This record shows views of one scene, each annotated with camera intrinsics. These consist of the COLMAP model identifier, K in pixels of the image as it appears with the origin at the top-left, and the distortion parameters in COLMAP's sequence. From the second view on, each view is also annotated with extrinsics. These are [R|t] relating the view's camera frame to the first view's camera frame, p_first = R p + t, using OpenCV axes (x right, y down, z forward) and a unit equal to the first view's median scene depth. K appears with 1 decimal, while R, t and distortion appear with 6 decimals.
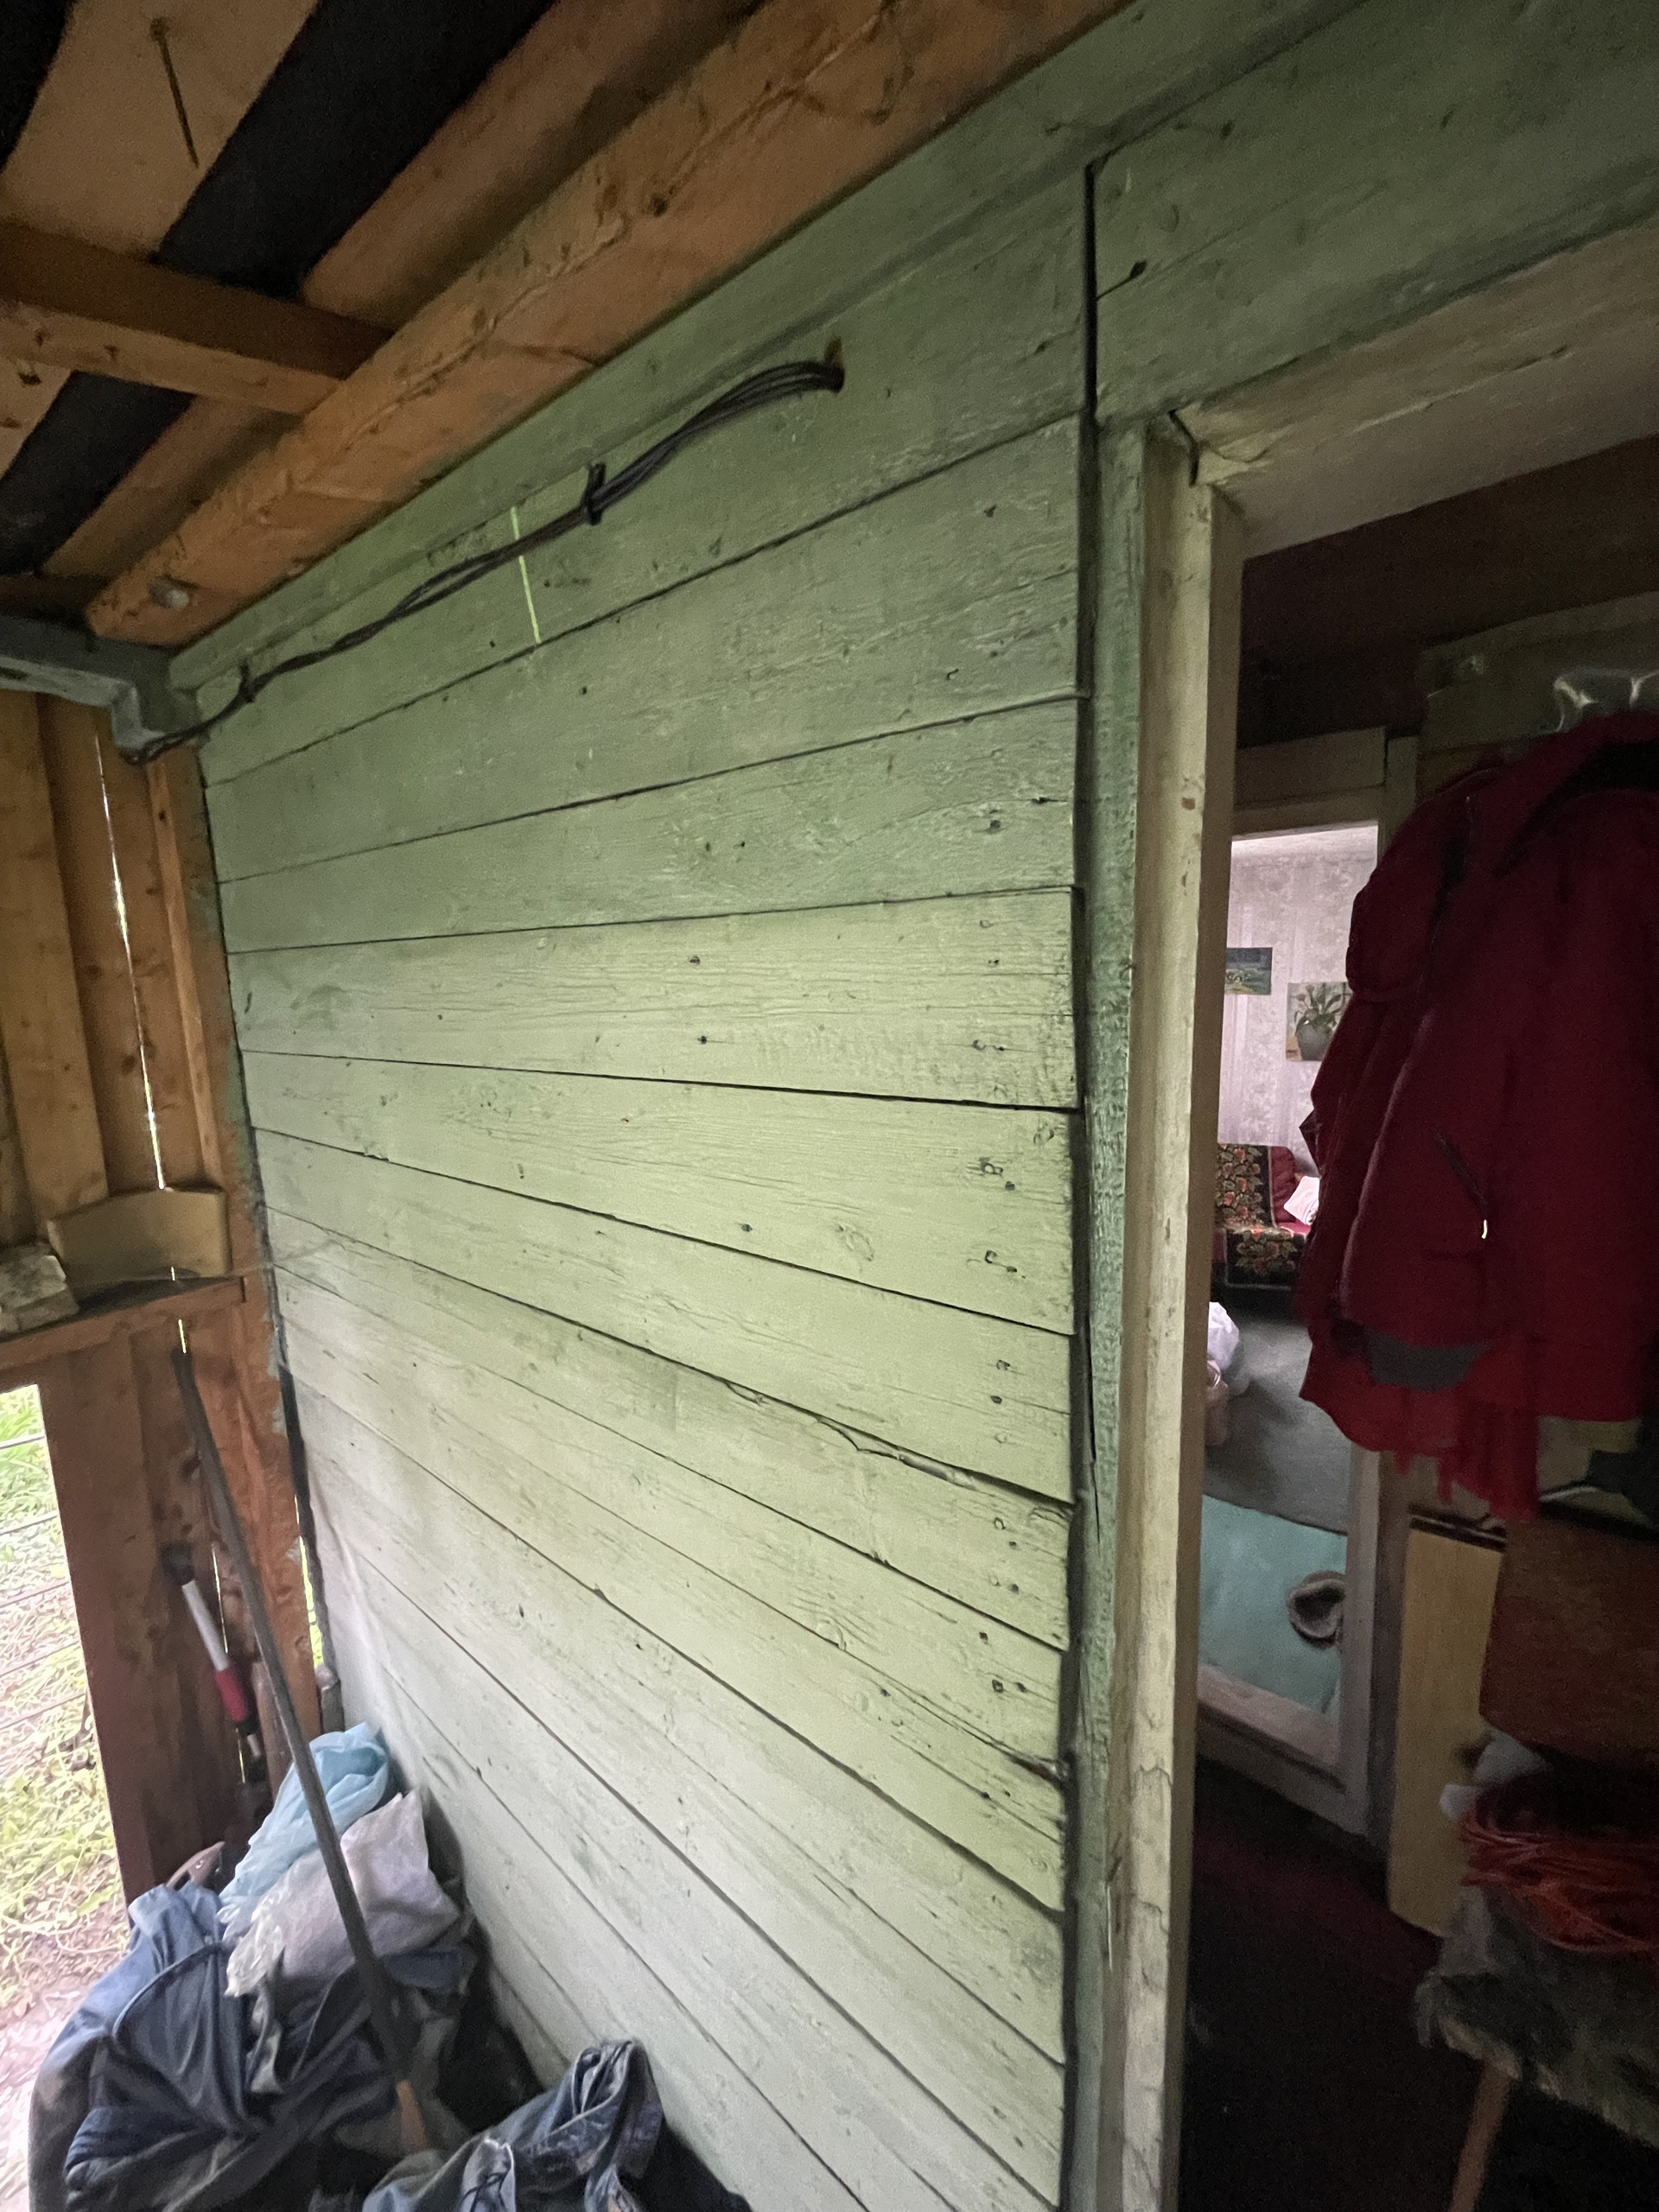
lens RADIAL K [[894.9, 0, 841.3], [0, 894.9, 1096.4], [0, 0, 1]] dist [-0.000096, 0.000001]
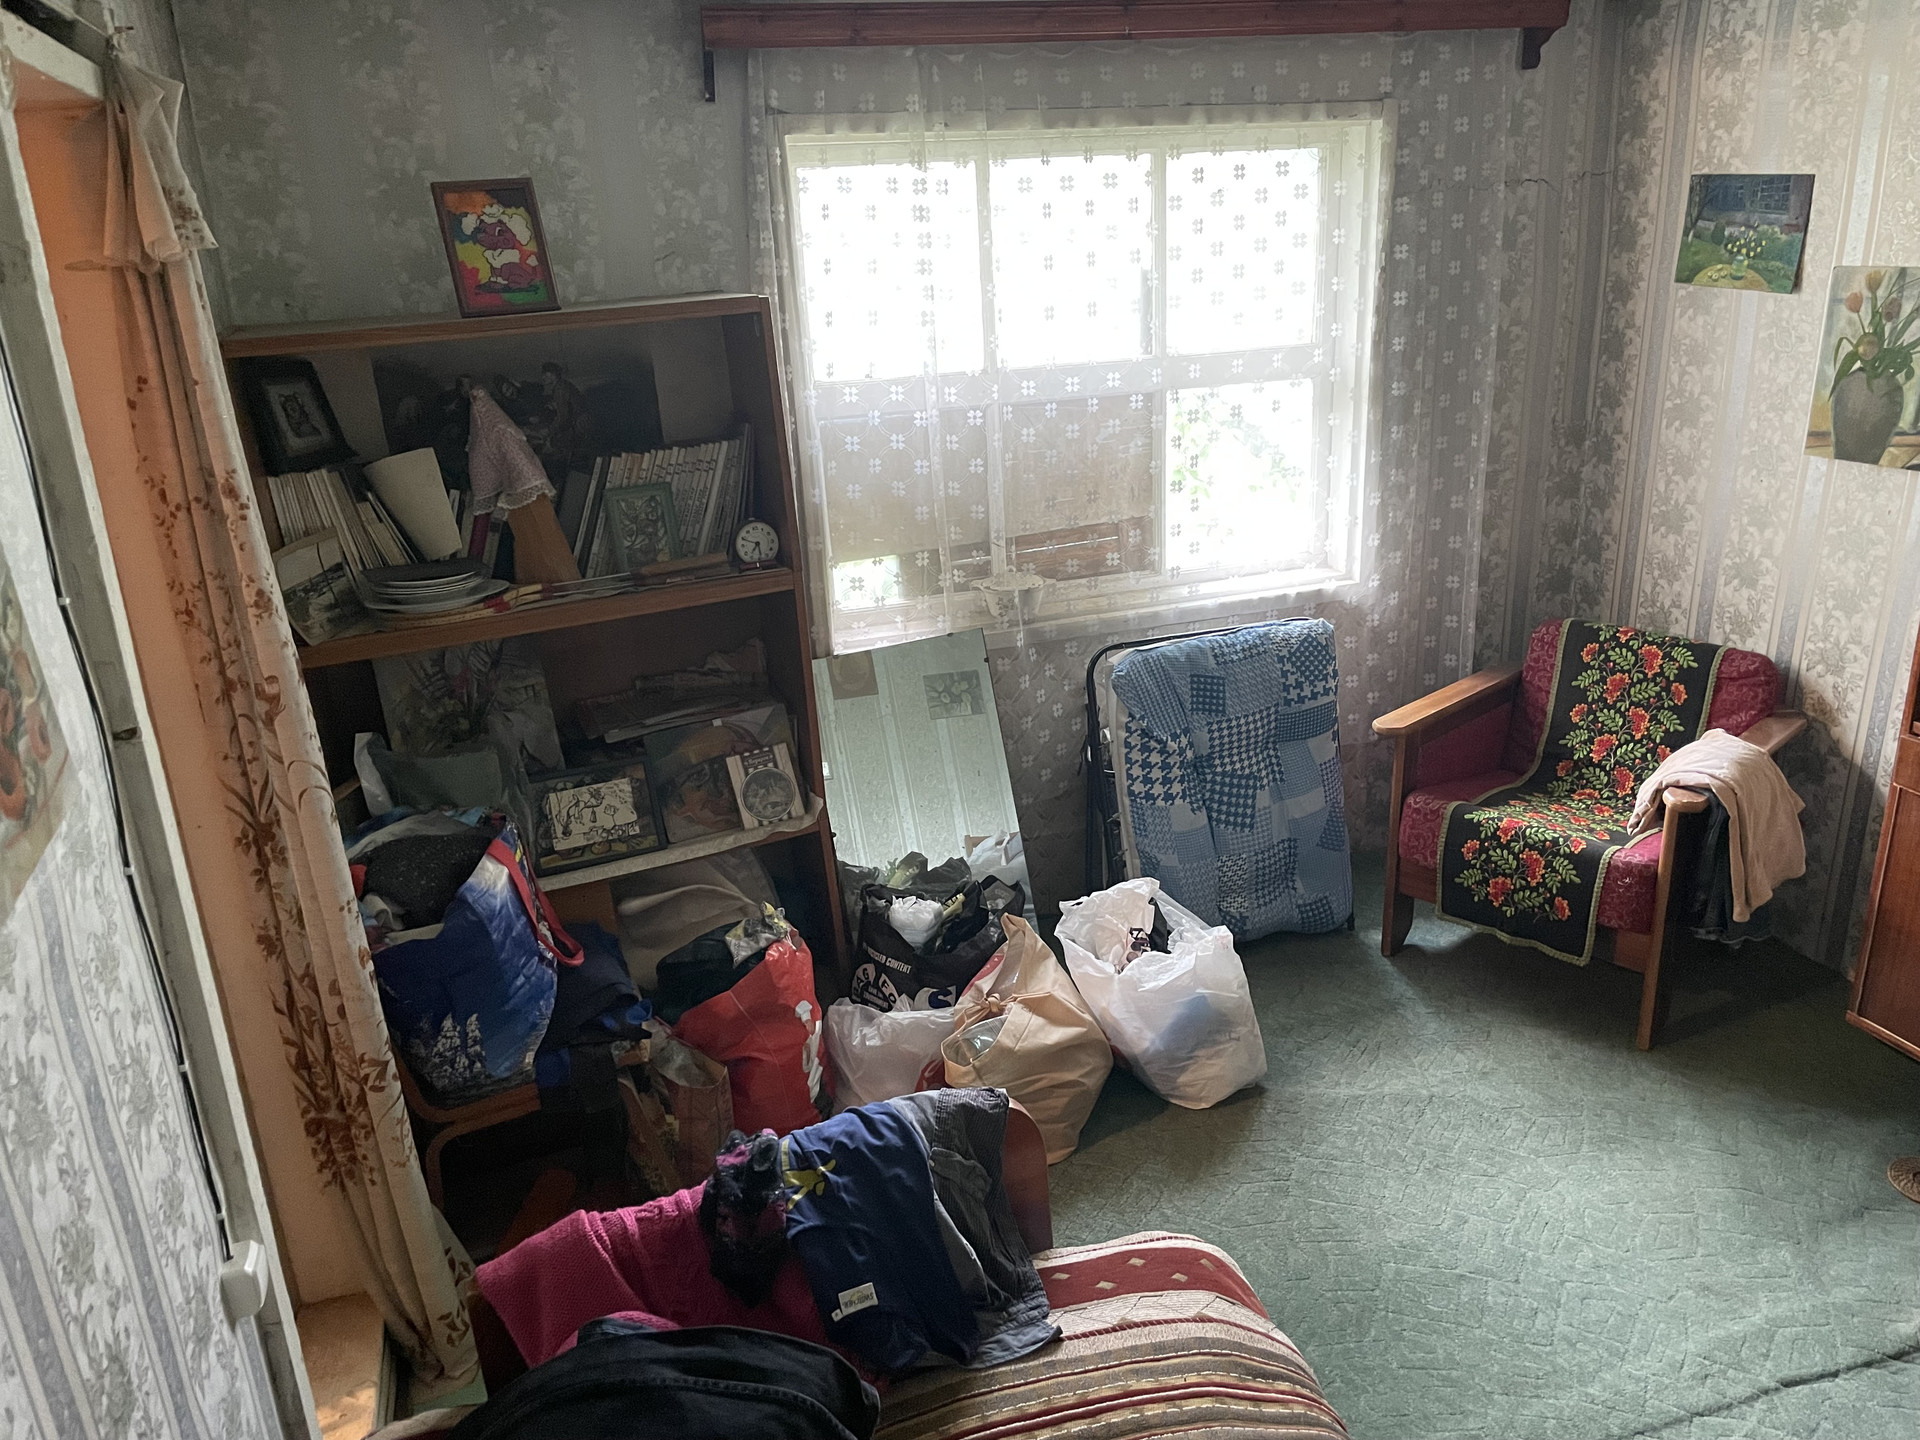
lens RADIAL K [[1463.3, 0, 958.9], [0, 1463.3, 717.4], [0, 0, 1]] dist [0.083128, -0.048650]
pose [[0.850940, 0.167478, -0.497847, 0.533839], [-0.059027, 0.972293, 0.226192, -0.056934], [0.521935, -0.163089, 0.837249, 0.180044]]
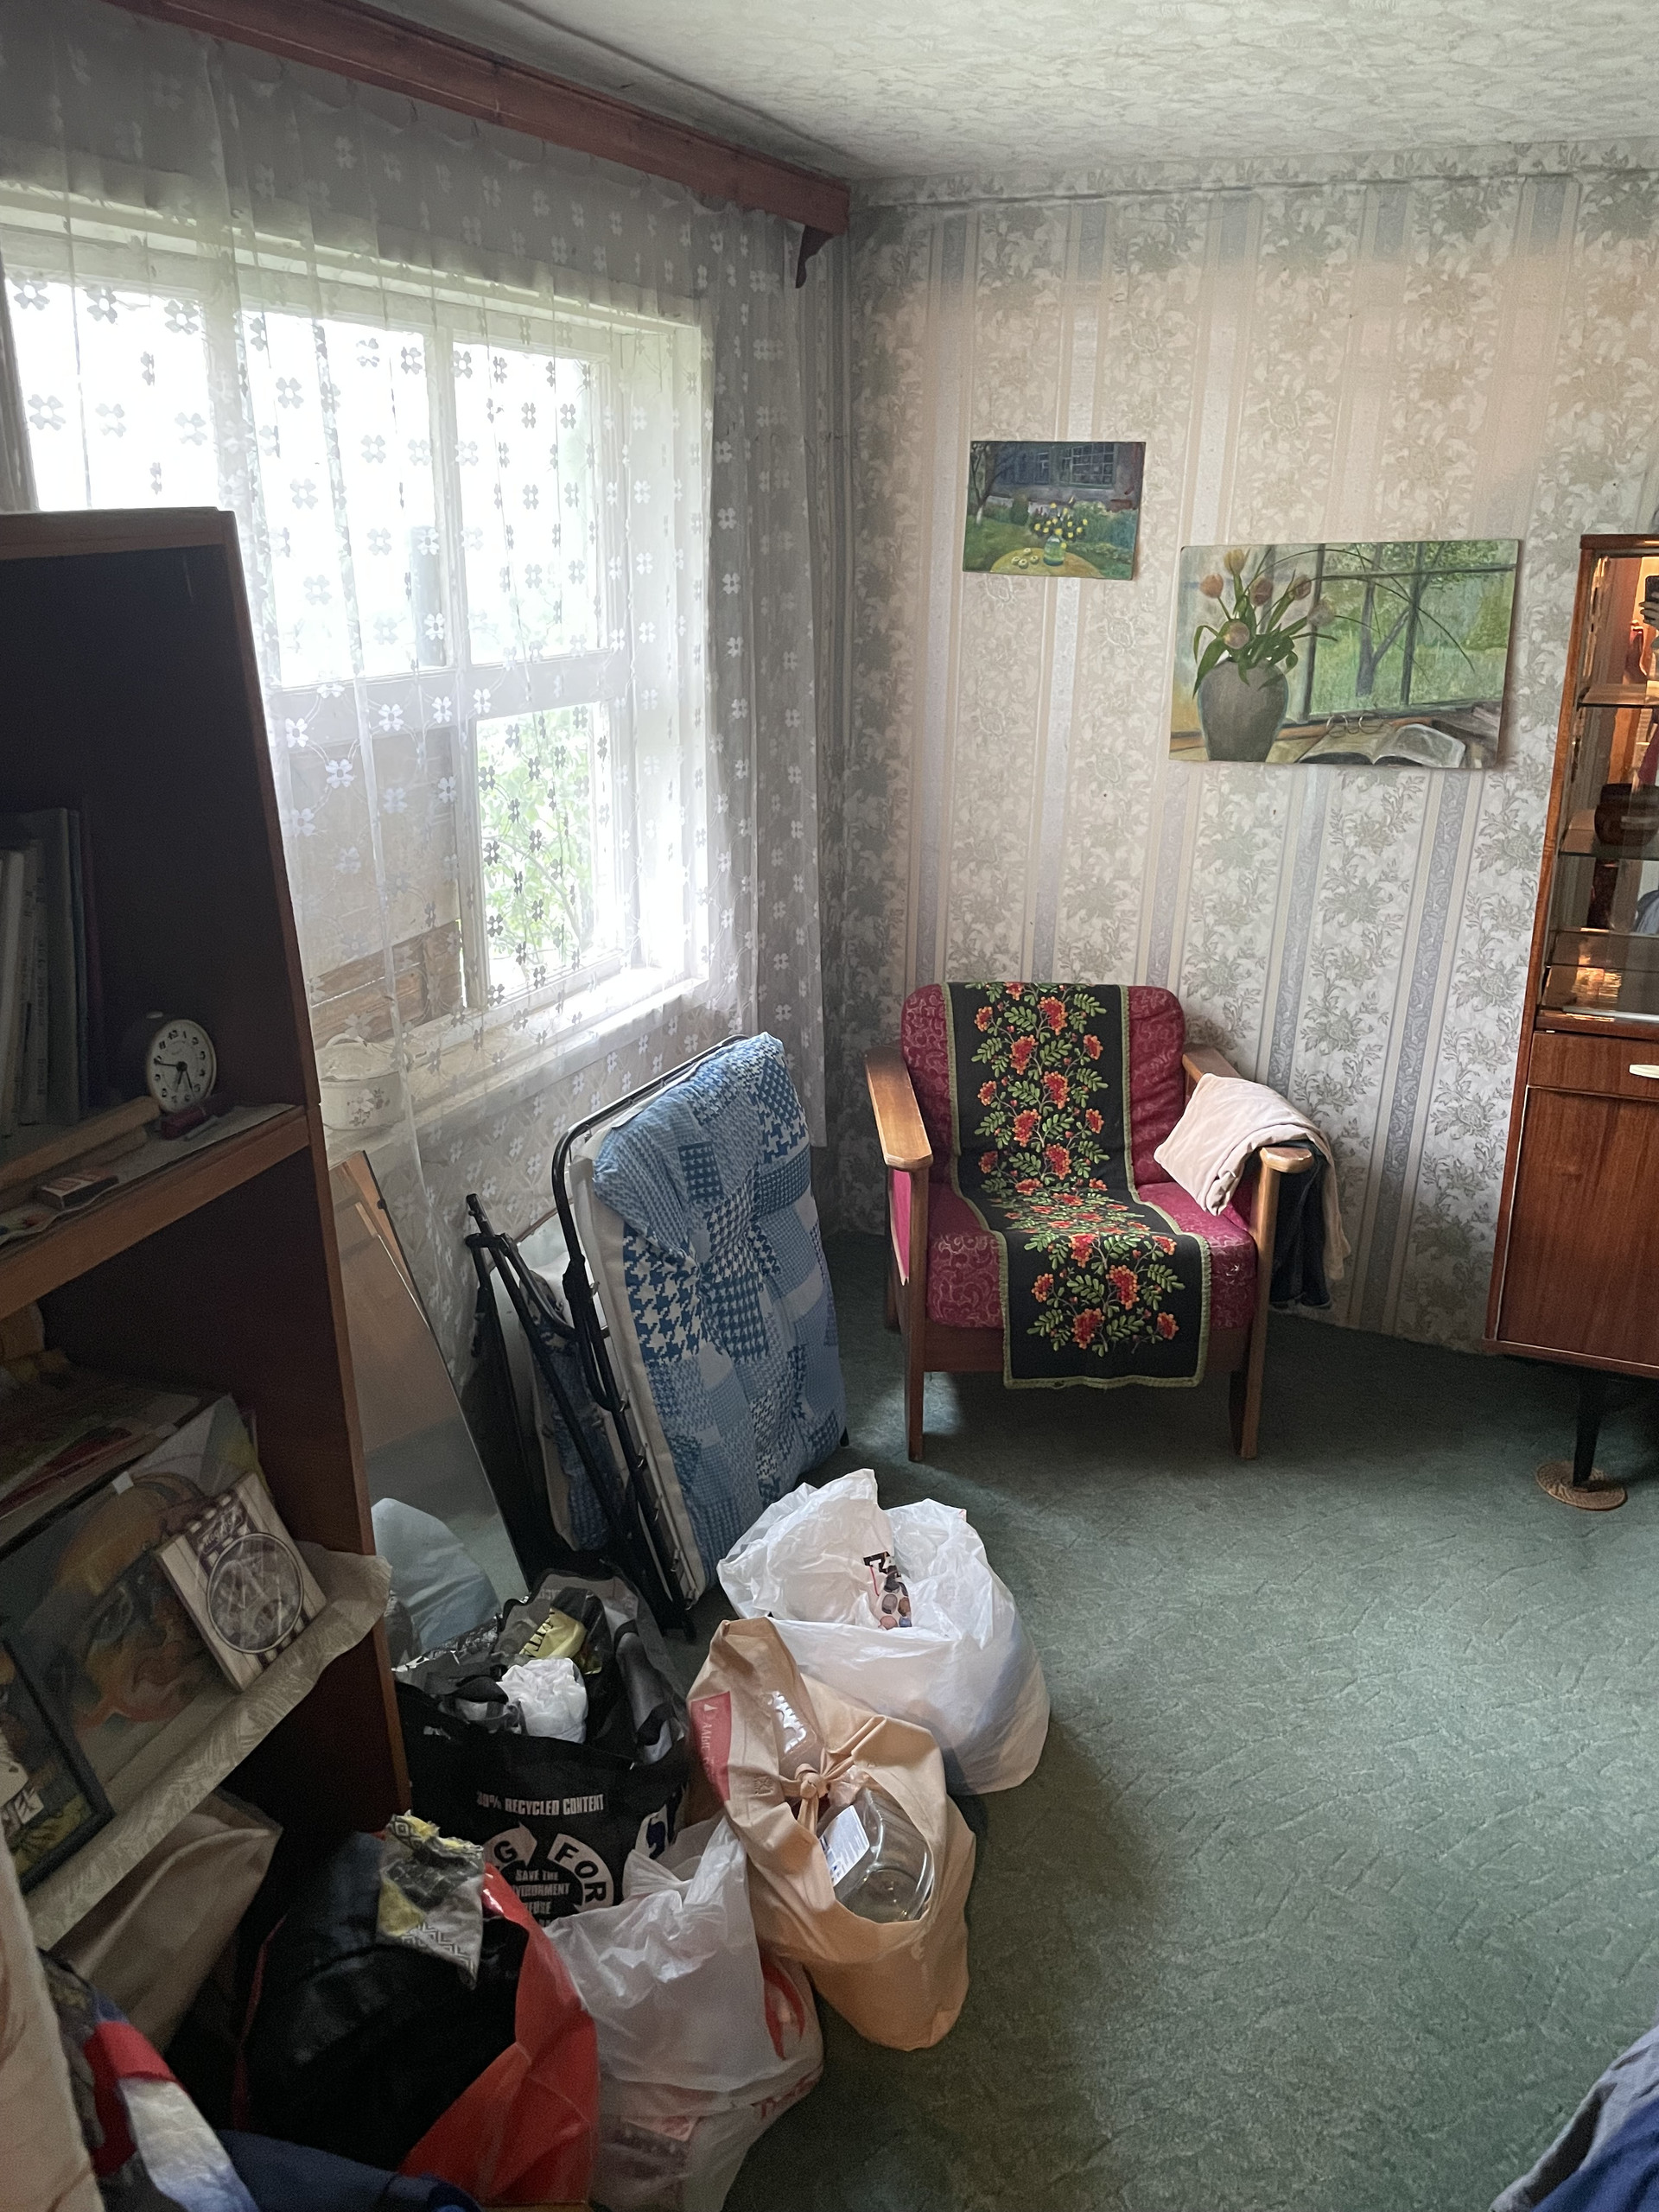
lens RADIAL K [[1685.9, 0, 831.0], [0, 1685.9, 1107.5], [0, 0, 1]] dist [0.083128, -0.048650]
pose [[0.966314, -0.063339, 0.249450, 0.170549], [0.015651, 0.981911, 0.188694, -0.034165], [-0.256889, -0.178434, 0.949826, 0.329579]]
